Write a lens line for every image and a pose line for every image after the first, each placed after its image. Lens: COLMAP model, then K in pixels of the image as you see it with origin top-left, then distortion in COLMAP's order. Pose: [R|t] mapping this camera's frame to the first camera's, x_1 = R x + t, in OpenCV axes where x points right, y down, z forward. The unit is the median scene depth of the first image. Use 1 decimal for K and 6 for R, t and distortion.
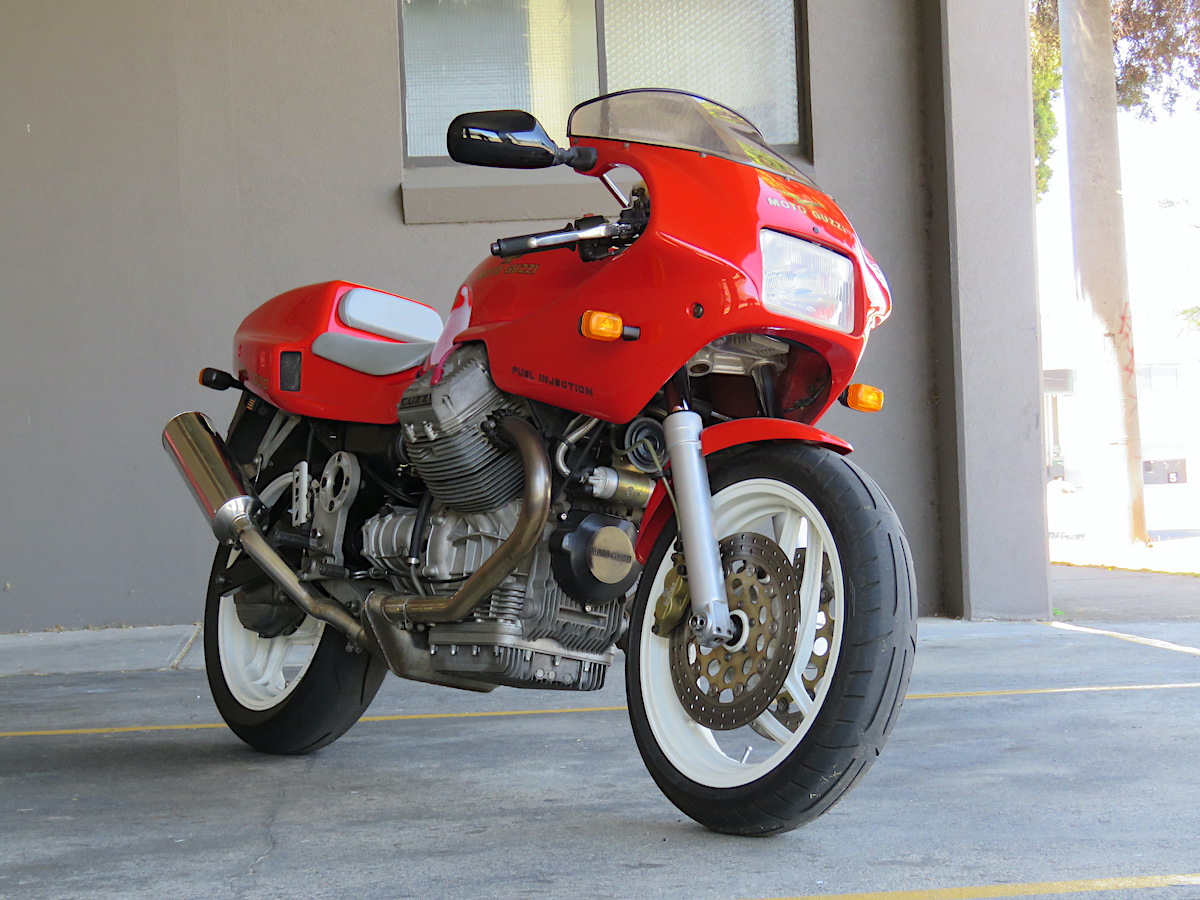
lens RADIAL K [[2313.9, 0, 600.0], [0, 2313.9, 450.0], [0, 0, 1]] dist [-0.011837, -0.078337]
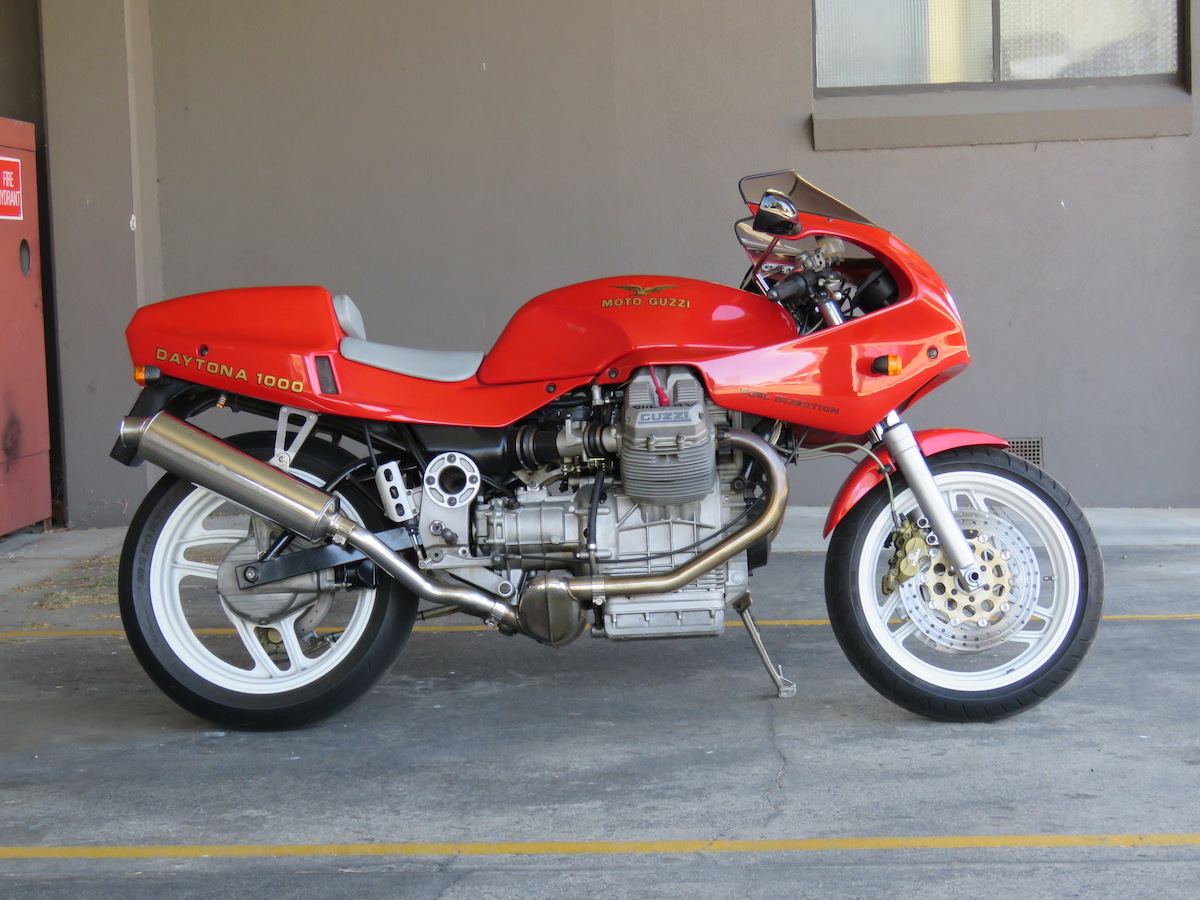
lens RADIAL K [[2302.8, 0, 600.0], [0, 2302.8, 450.0], [0, 0, 1]] dist [-0.002654, -0.016313]
pose [[0.990005, 0.019660, -0.139659, -0.063971], [-0.007303, 0.996054, 0.088443, -0.113724], [0.140847, -0.086539, 0.986242, -0.271539]]
